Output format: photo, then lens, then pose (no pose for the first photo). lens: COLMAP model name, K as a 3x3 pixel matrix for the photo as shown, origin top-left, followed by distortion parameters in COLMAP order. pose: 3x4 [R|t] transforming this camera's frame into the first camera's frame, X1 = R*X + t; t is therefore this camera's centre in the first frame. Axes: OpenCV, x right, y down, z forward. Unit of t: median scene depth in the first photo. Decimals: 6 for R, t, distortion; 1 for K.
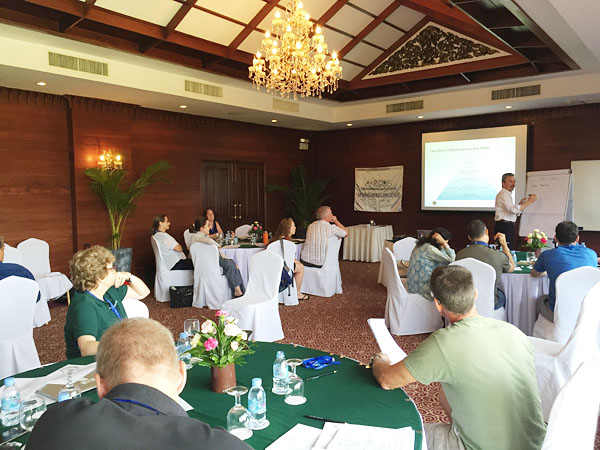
lens RADIAL K [[522.3, 0, 300.0], [0, 522.3, 225.0], [0, 0, 1]] dist [0.001138, -0.009133]
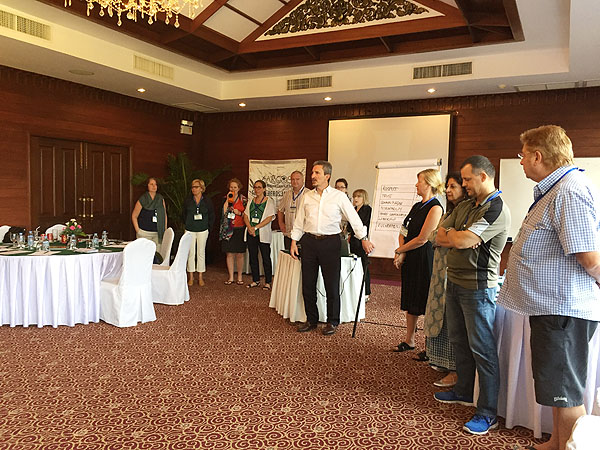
lens RADIAL K [[522.3, 0, 300.0], [0, 522.3, 225.0], [0, 0, 1]] dist [0.001138, -0.009133]
pose [[0.983354, 0.022377, 0.180317, 0.050791], [-0.020882, 0.999730, -0.010185, 0.001074], [-0.180497, 0.006250, 0.983556, 0.232617]]
